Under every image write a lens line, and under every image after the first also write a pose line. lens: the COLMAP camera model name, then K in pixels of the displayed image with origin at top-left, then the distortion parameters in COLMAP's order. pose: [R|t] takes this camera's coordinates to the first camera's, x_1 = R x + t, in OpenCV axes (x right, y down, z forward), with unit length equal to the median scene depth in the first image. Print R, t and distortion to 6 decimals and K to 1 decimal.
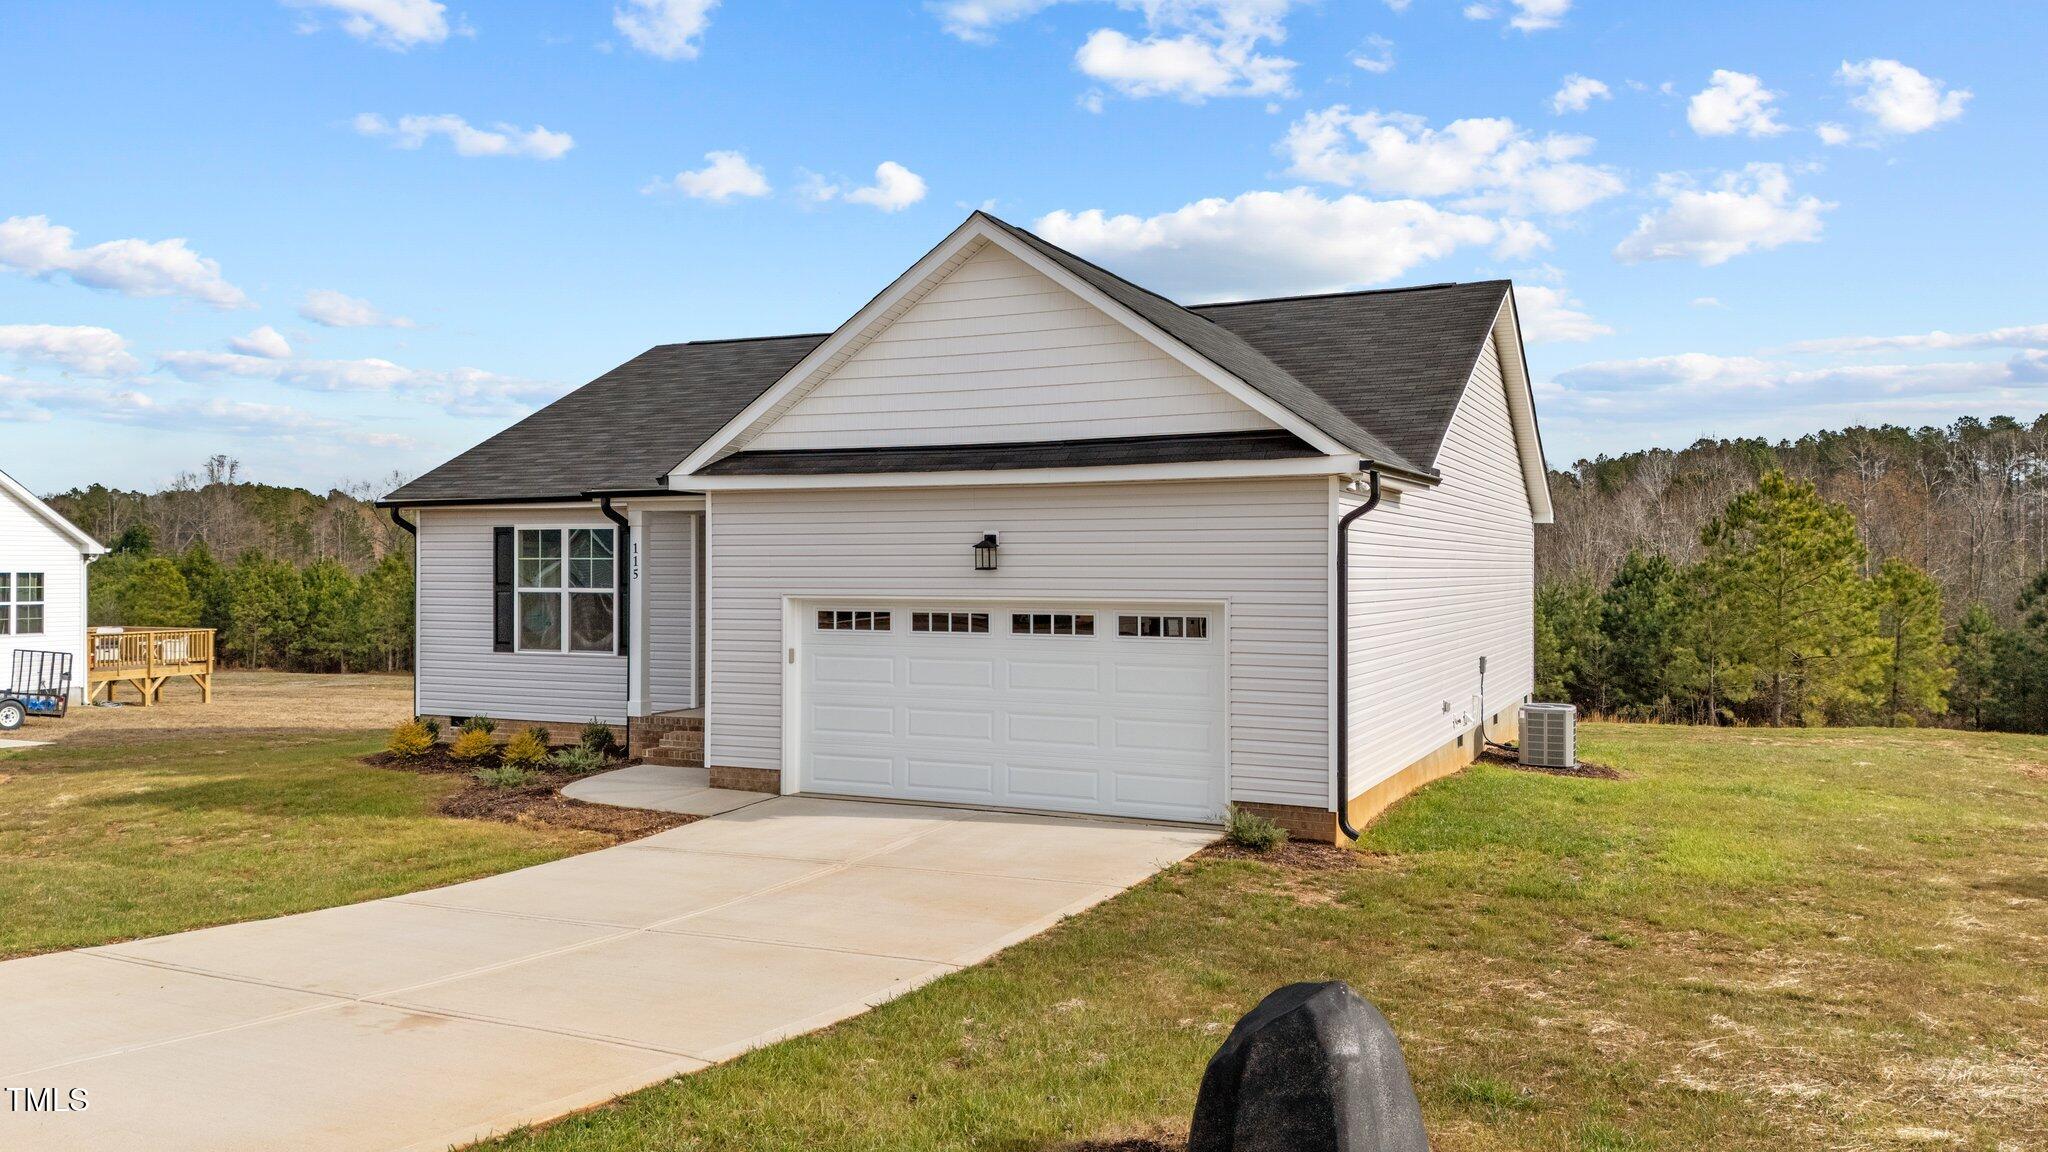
lens RADIAL K [[1541.0, 0, 1032.2], [0, 1541.0, 525.6], [0, 0, 1]] dist [-0.002296, -0.001279]
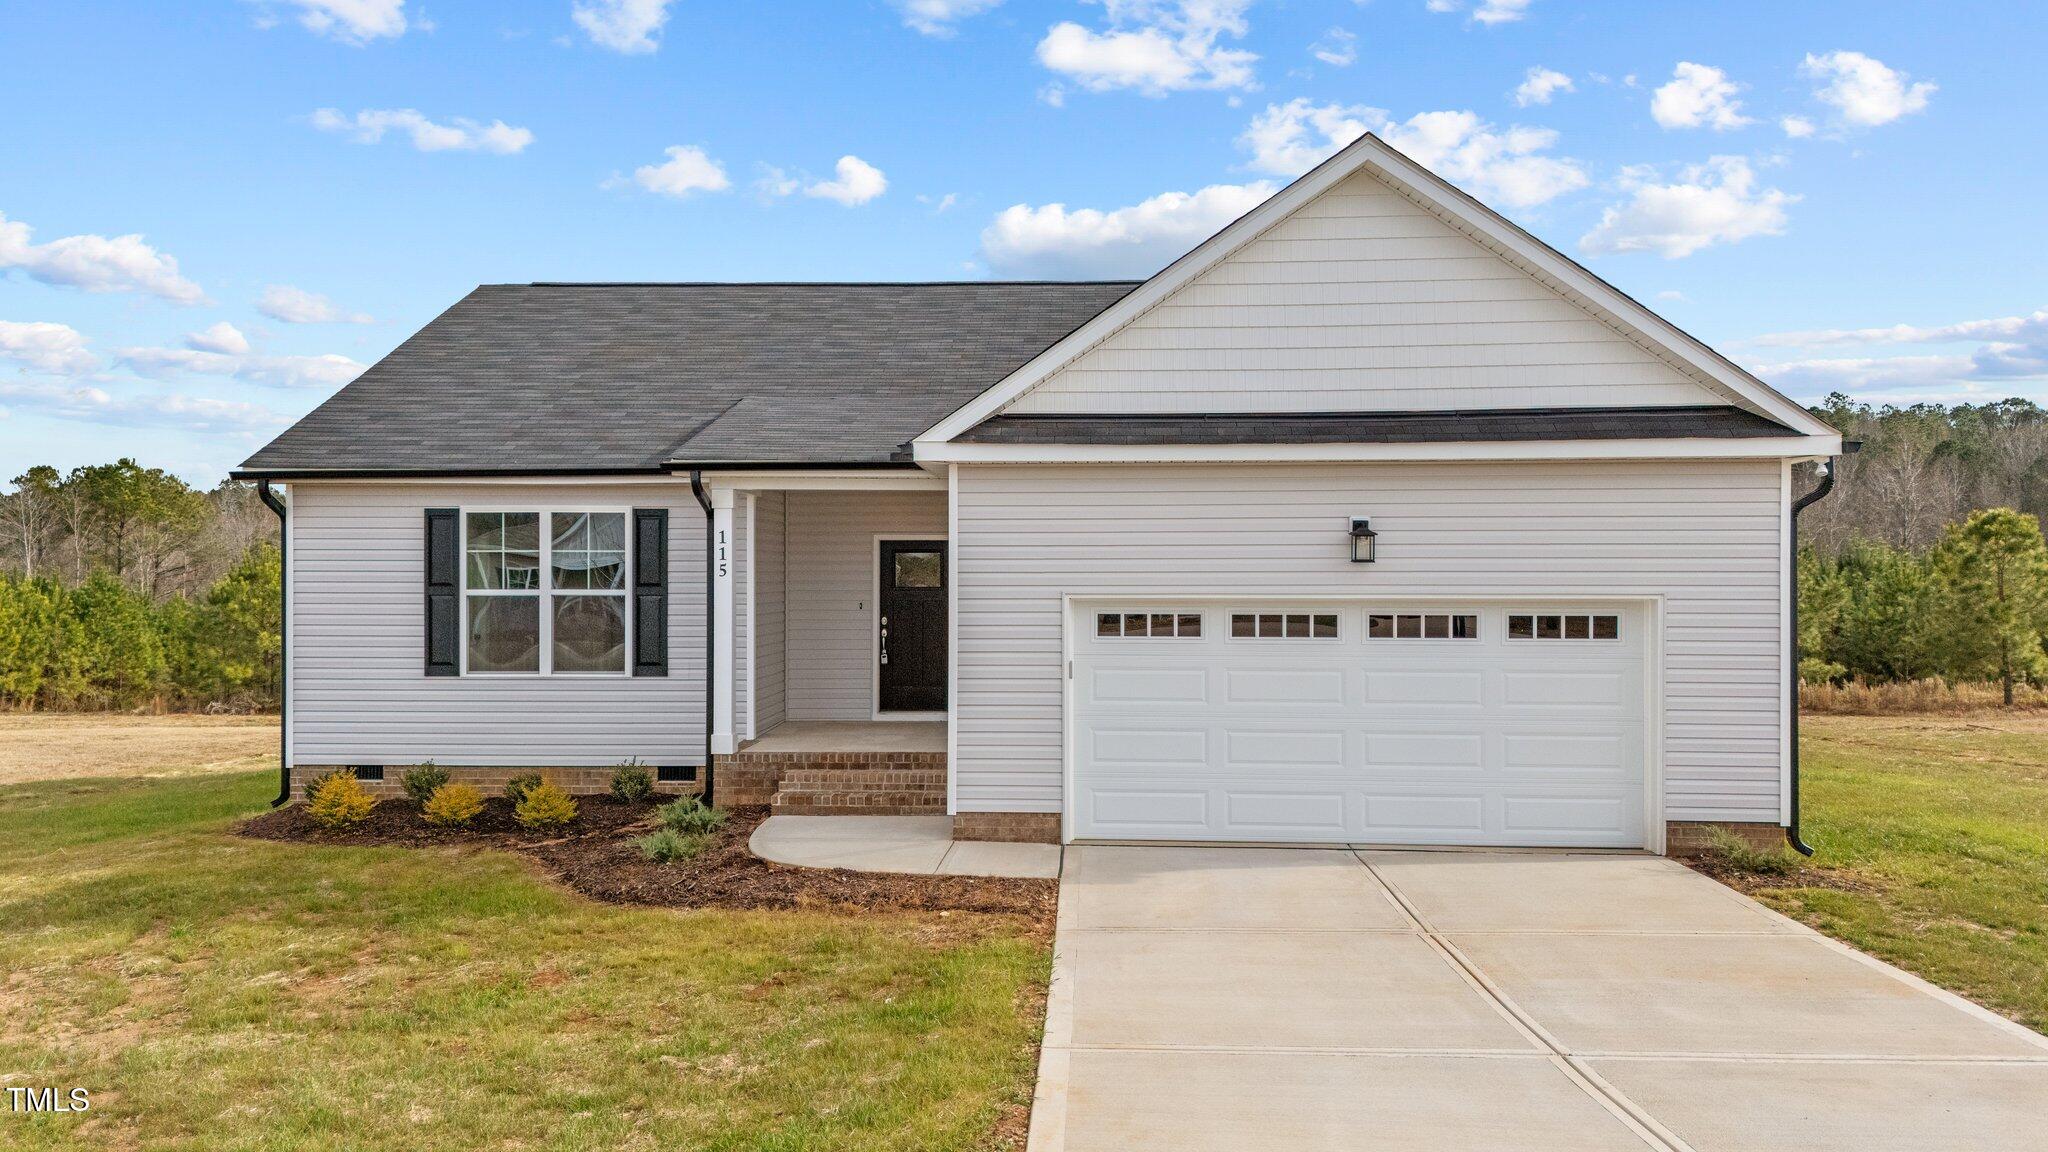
lens RADIAL K [[1502.5, 0, 1020.9], [0, 1502.5, 561.6], [0, 0, 1]] dist [0.075875, -0.085925]
pose [[0.928218, -0.002509, 0.372027, -0.406241], [-0.007271, 0.999664, 0.024883, 0.007111], [-0.371965, -0.025802, 0.927888, 0.243089]]
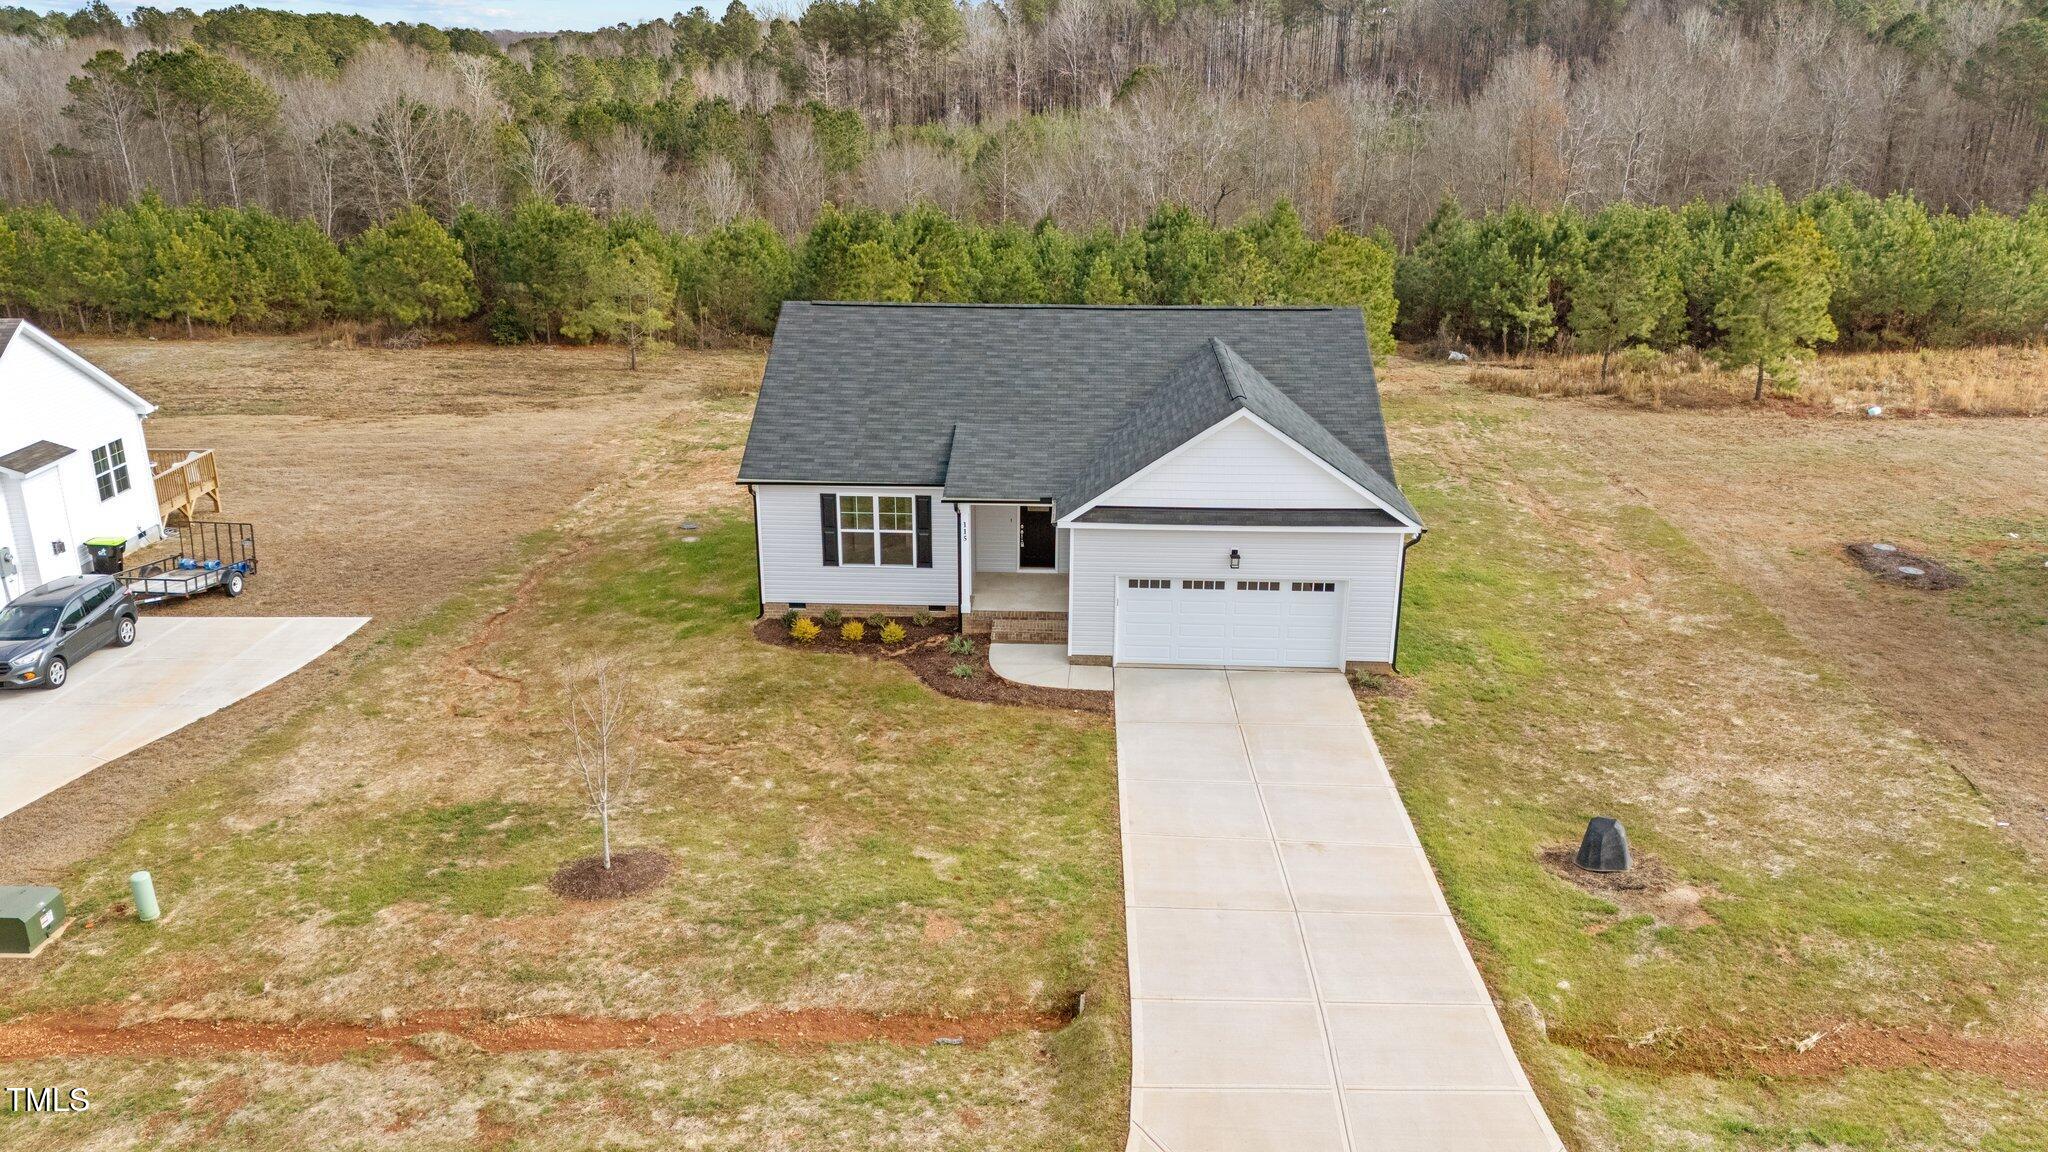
lens RADIAL K [[1480.8, 0, 1024.0], [0, 1480.8, 576.0], [0, 0, 1]] dist [0.128373, -0.217883]
pose [[0.925066, -0.125123, 0.358606, -0.829941], [-0.011973, 0.934101, 0.356807, -0.552091], [-0.379619, -0.334364, 0.862607, -0.535331]]
